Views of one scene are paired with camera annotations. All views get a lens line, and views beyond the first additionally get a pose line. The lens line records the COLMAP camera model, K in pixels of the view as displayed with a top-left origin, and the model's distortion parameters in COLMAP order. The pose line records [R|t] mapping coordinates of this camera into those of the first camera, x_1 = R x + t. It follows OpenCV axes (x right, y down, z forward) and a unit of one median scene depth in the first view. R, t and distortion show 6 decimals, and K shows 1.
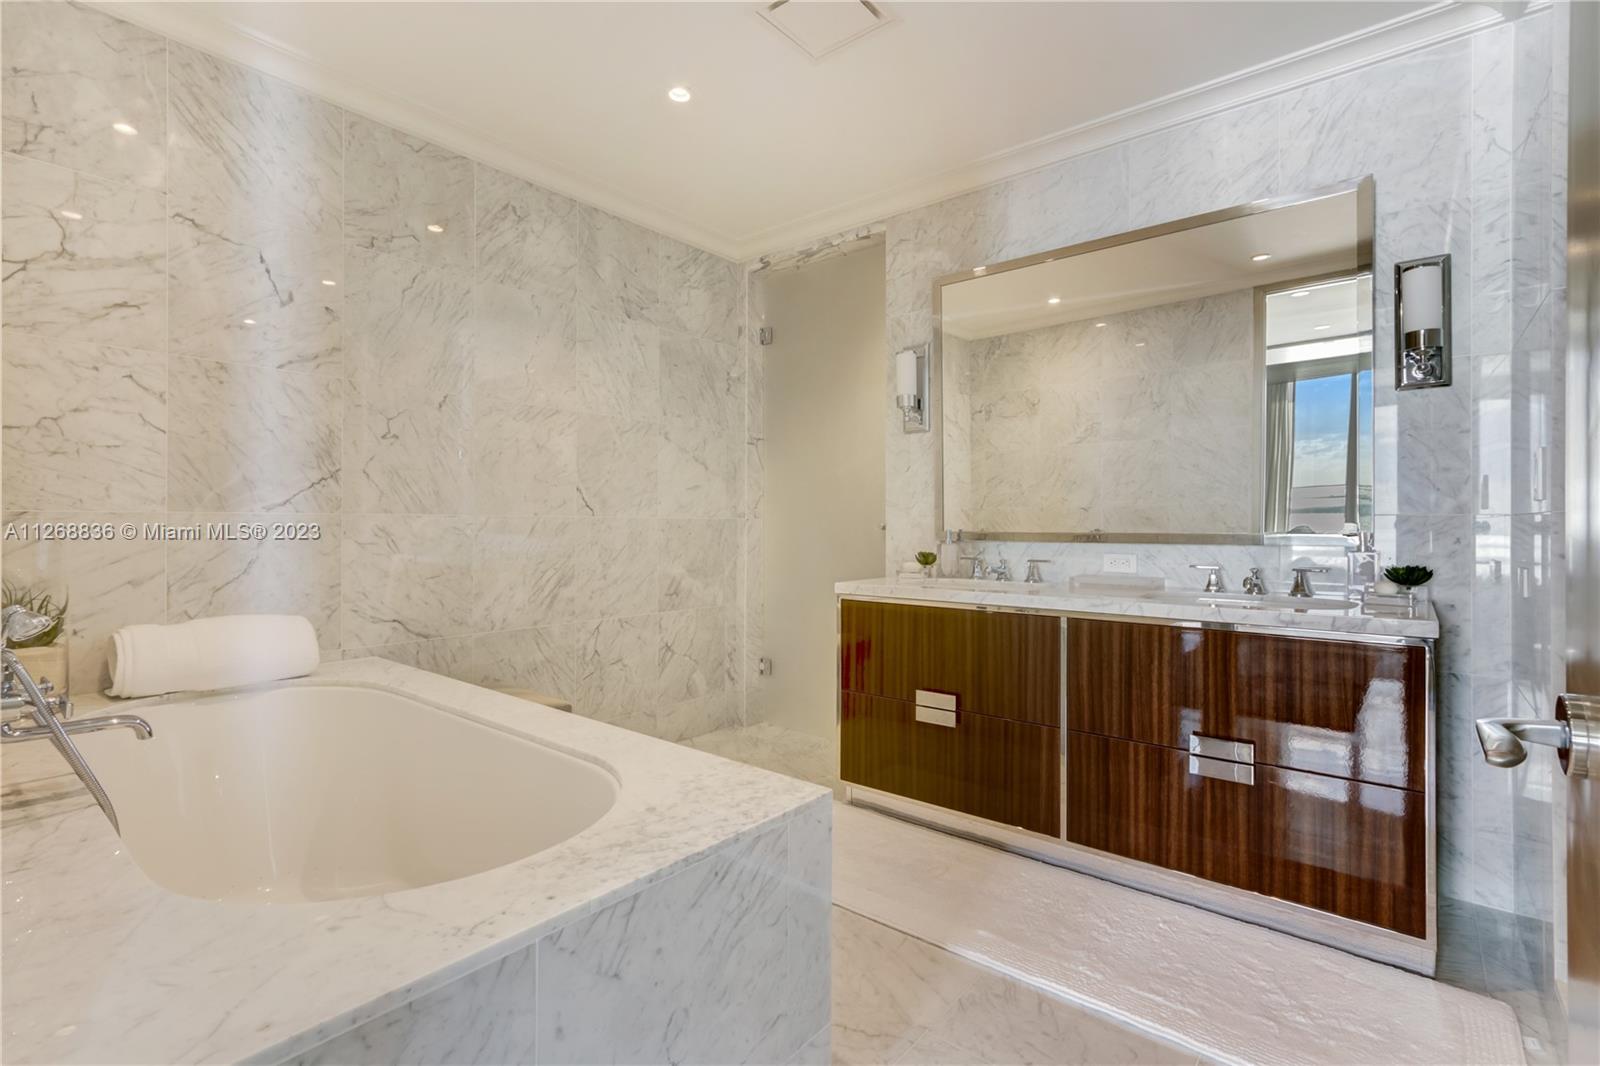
lens RADIAL K [[735.5, 0, 800.0], [0, 735.5, 533.0], [0, 0, 1]] dist [-0.000119, -0.000190]
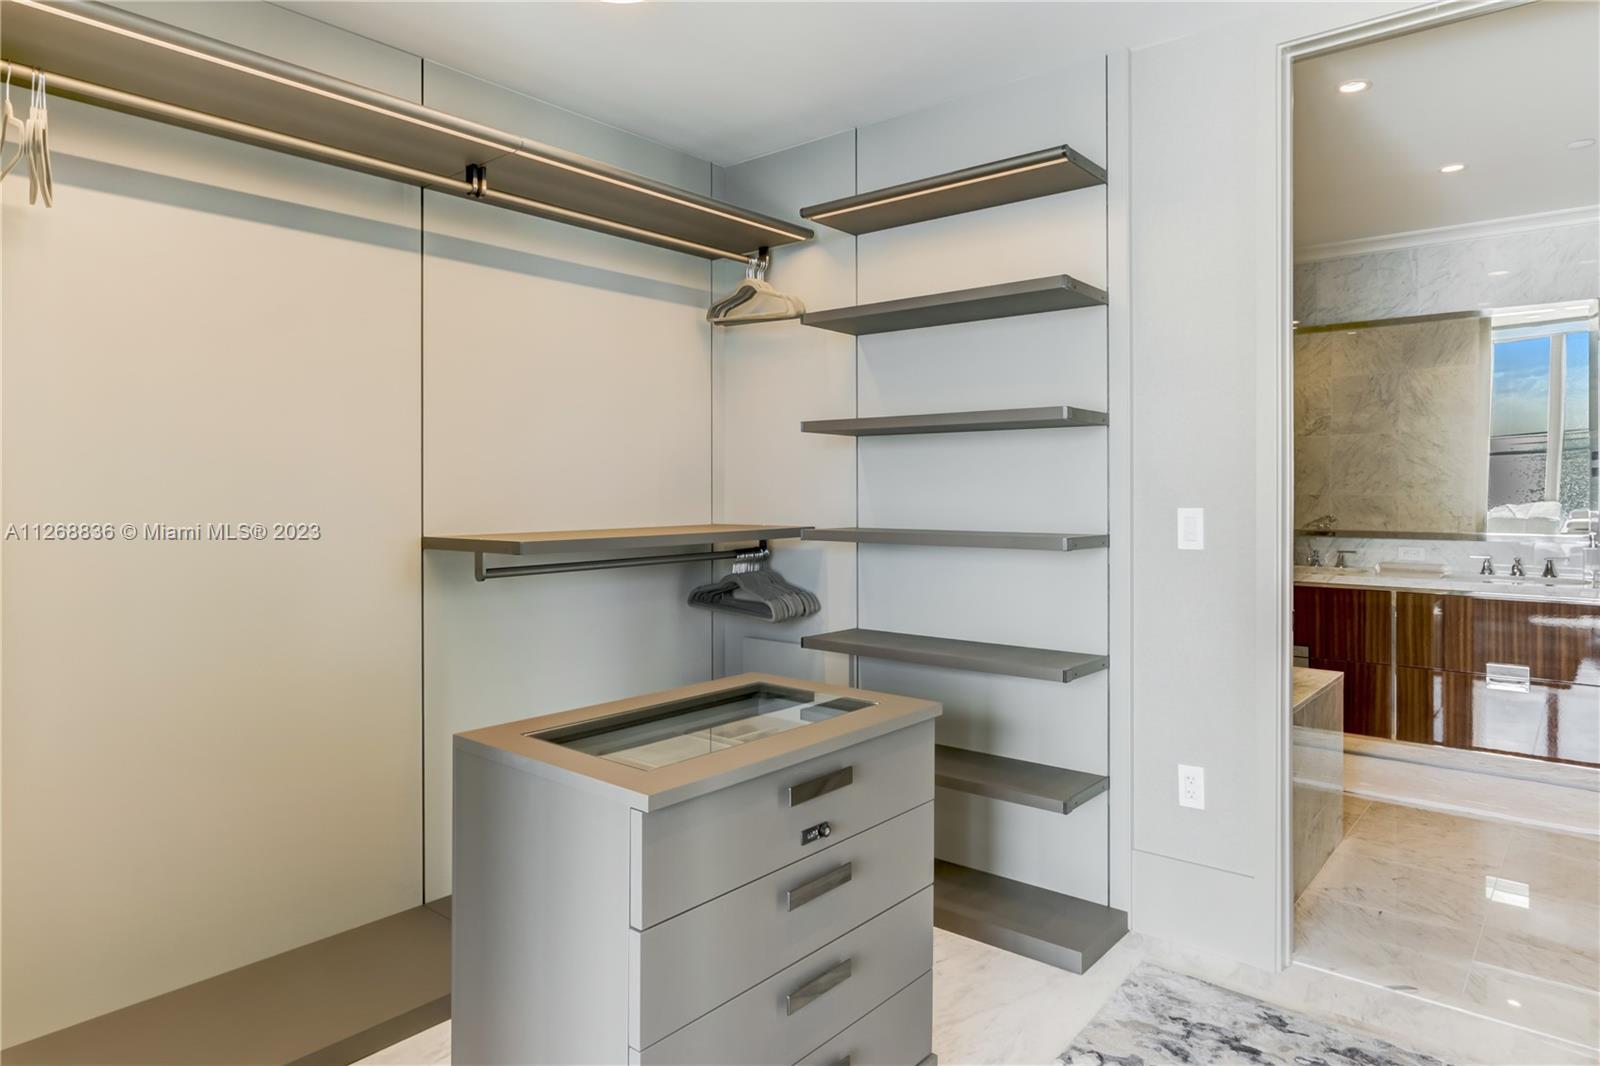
lens RADIAL K [[965.2, 0, 797.8], [0, 965.2, 498.8], [0, 0, 1]] dist [-0.003108, -0.000457]
pose [[0.999926, -0.003689, -0.011577, -0.697222], [0.003686, 0.999993, -0.000312, -0.065468], [0.011578, 0.000269, 0.999933, -0.820925]]
